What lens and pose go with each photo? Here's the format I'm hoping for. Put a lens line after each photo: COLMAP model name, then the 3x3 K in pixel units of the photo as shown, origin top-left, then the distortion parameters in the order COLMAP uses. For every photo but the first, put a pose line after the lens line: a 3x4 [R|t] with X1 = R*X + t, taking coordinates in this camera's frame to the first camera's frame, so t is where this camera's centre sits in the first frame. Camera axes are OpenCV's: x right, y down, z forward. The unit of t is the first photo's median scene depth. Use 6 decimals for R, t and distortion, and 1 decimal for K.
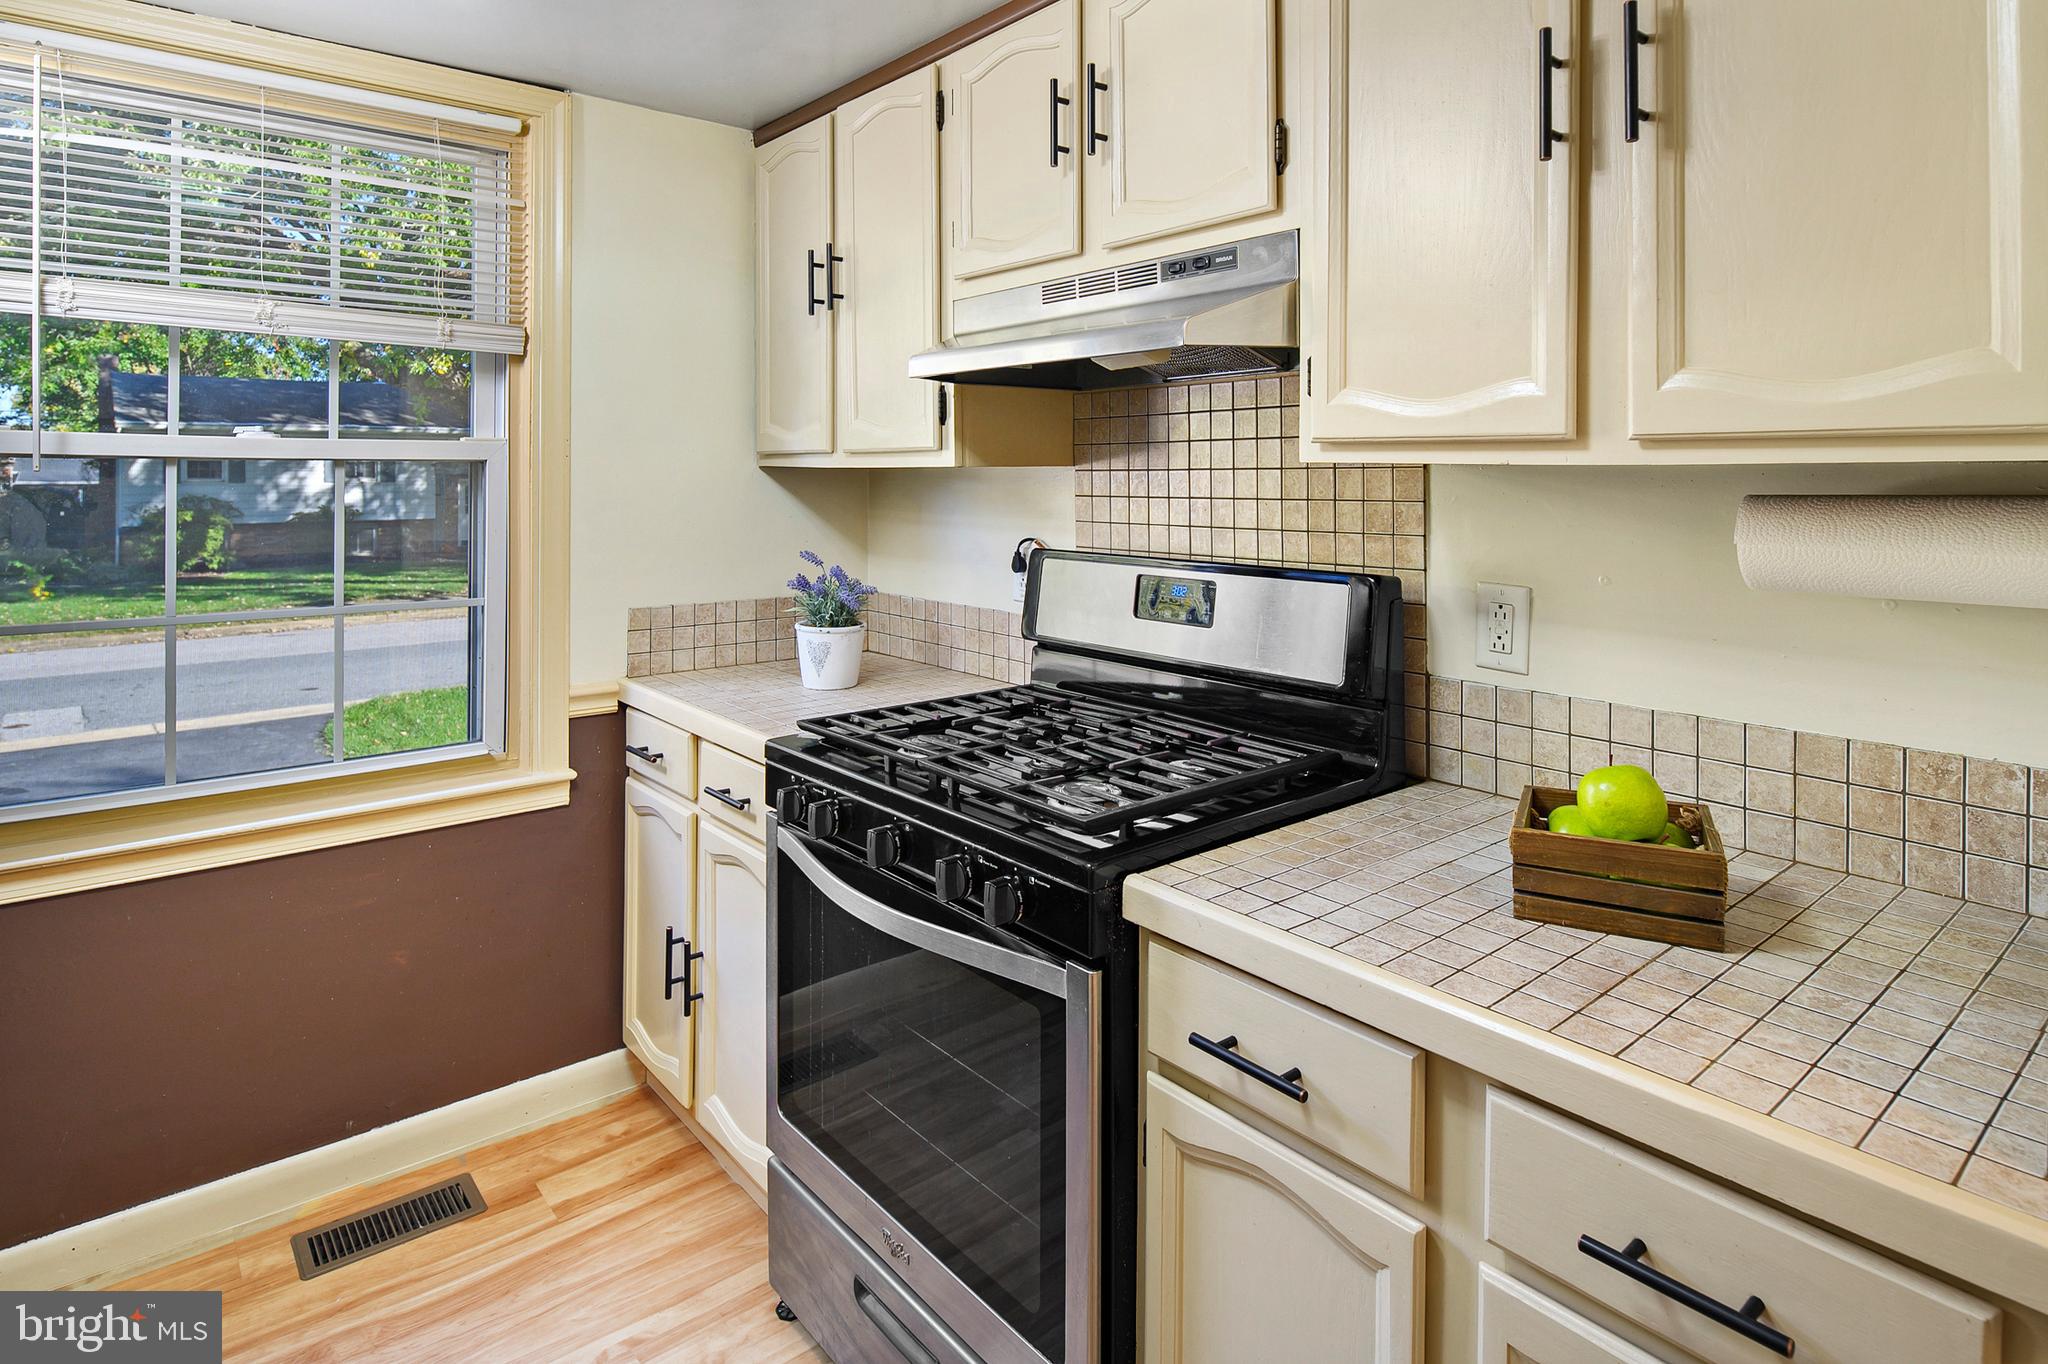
lens RADIAL K [[1111.8, 0, 1023.8], [0, 1111.8, 471.8], [0, 0, 1]] dist [-0.004933, -0.006179]
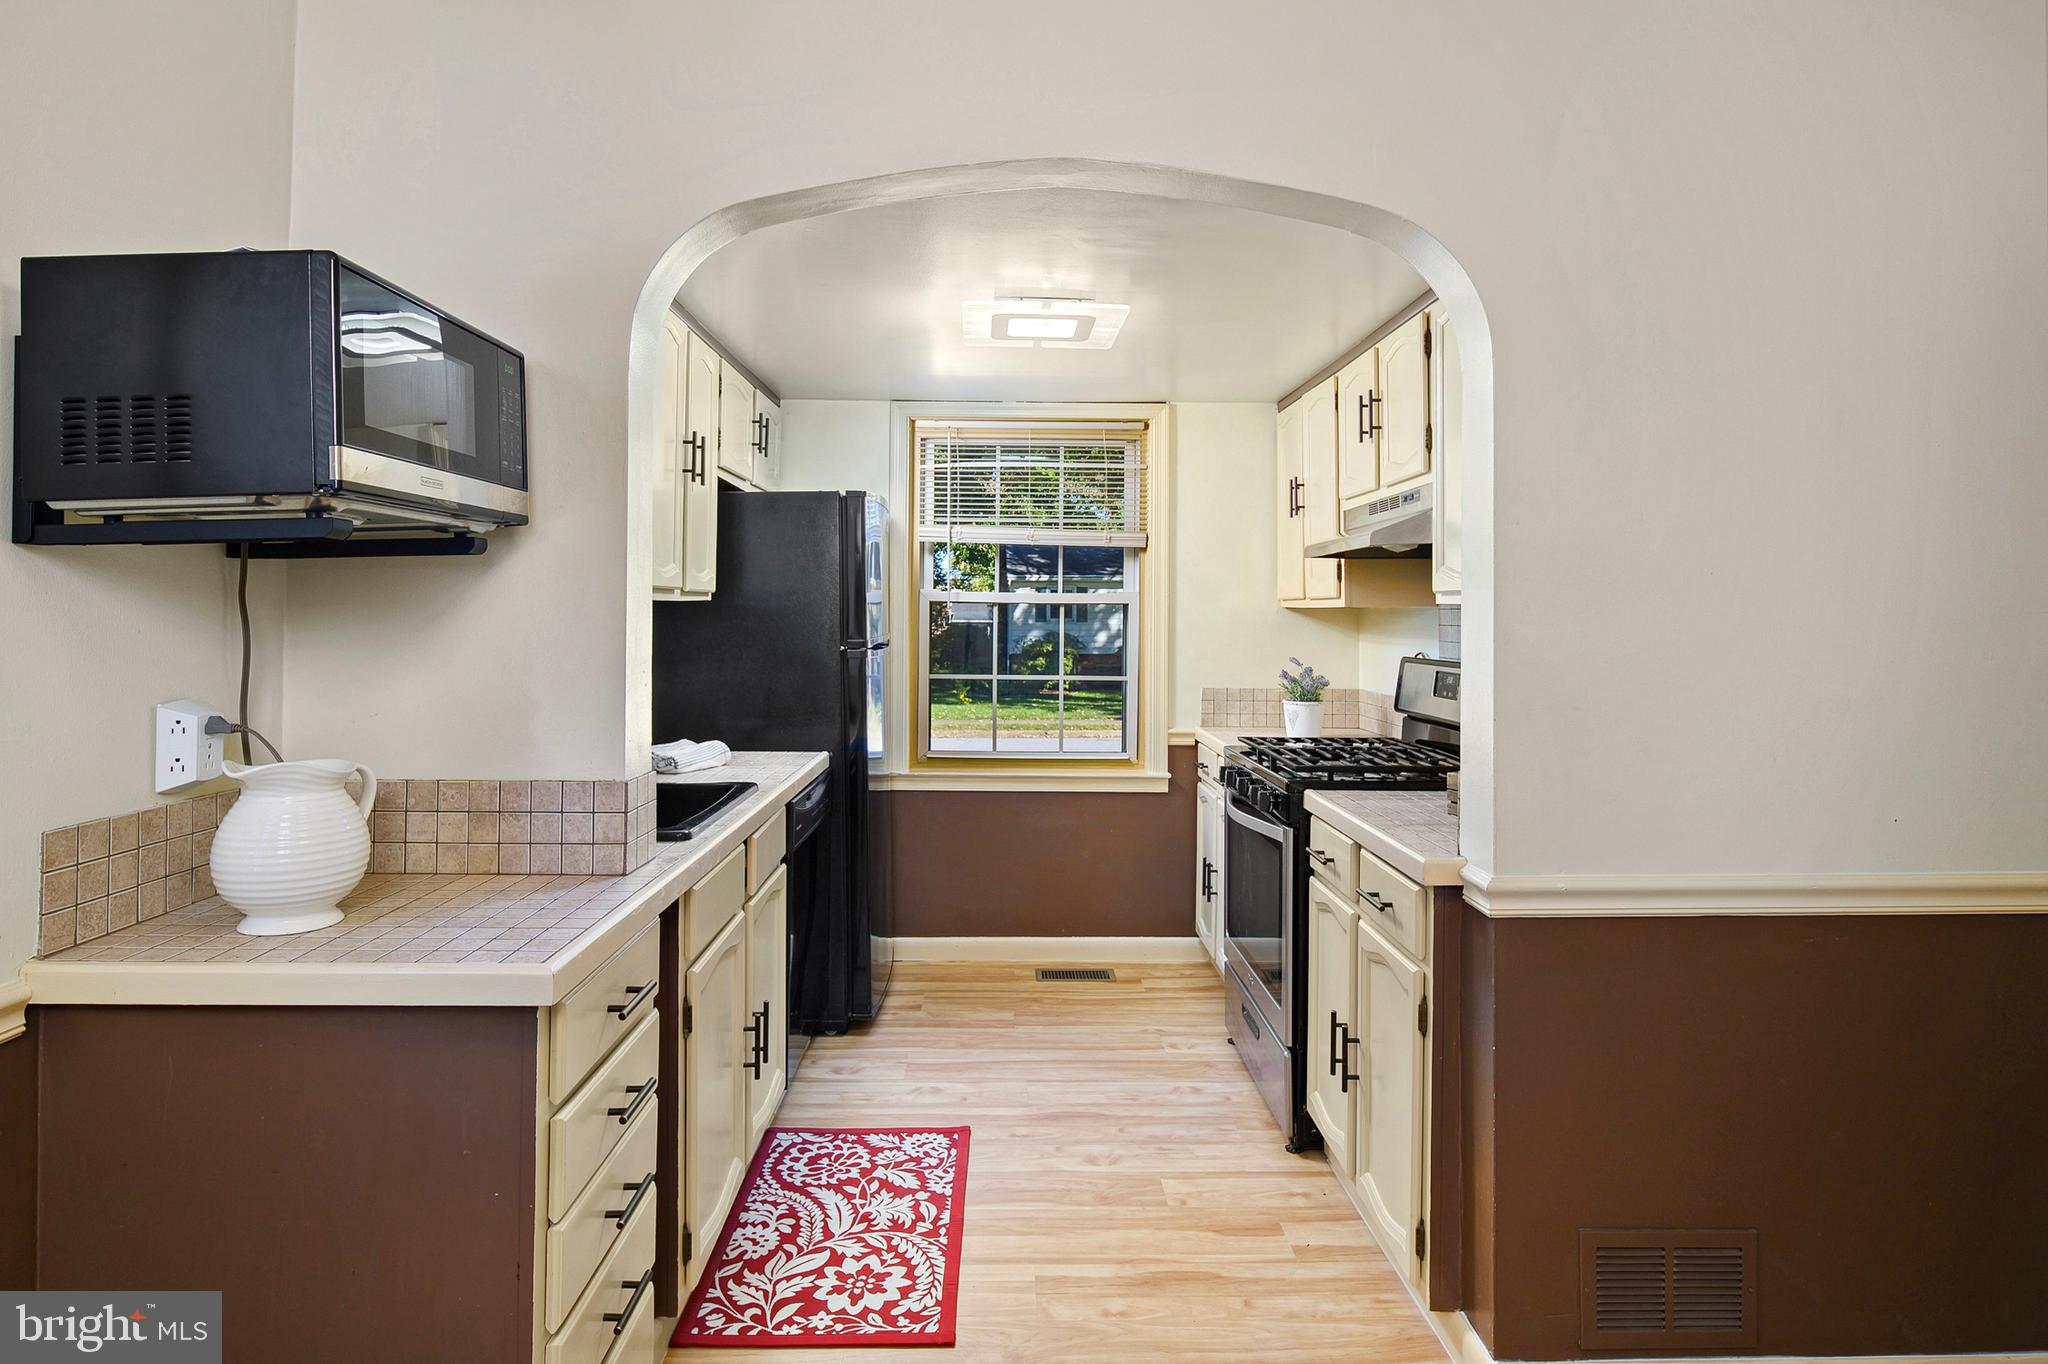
lens RADIAL K [[1111.8, 0, 1020.0], [0, 1111.8, 612.7], [0, 0, 1]] dist [-0.004933, -0.006179]
pose [[0.777228, 0.002001, -0.629216, 0.610956], [-0.003500, 0.999993, -0.001143, 0.008067], [0.629209, 0.003090, 0.777230, -0.638035]]
